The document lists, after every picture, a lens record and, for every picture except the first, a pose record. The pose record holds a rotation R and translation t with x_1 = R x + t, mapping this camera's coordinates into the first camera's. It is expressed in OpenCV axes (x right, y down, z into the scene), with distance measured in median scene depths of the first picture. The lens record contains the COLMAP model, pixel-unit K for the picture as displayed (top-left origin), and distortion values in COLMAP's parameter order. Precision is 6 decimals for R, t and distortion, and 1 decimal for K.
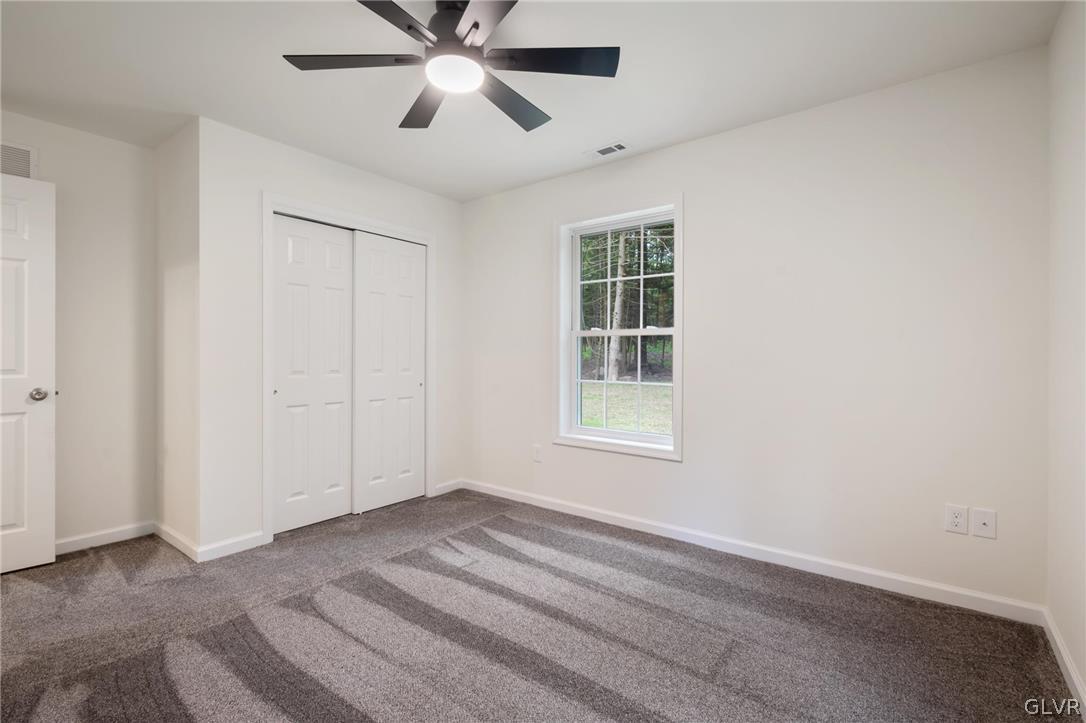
lens RADIAL K [[495.5, 0, 543.0], [0, 495.5, 361.5], [0, 0, 1]] dist [-0.000437, -0.000114]
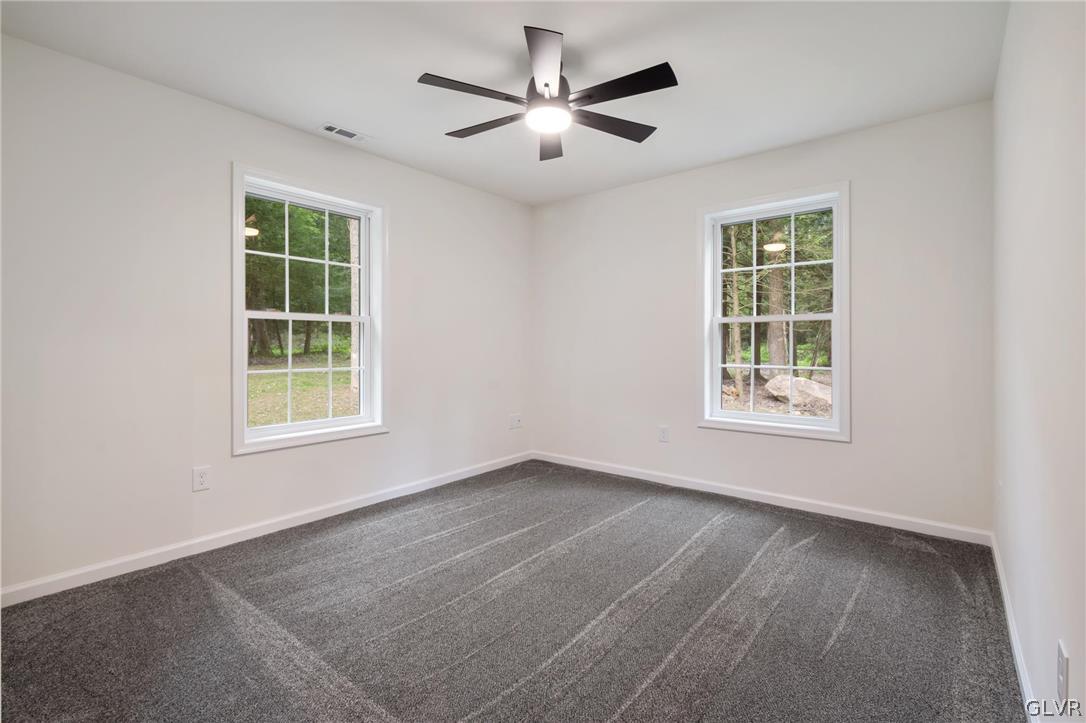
lens RADIAL K [[483.7, 0, 545.3], [0, 483.7, 355.6], [0, 0, 1]] dist [-0.000117, -0.000452]
pose [[0.002620, -0.019295, 0.999810, -0.776039], [0.012190, 0.999740, 0.019262, 0.003319], [-0.999922, 0.012137, 0.002854, 0.562422]]
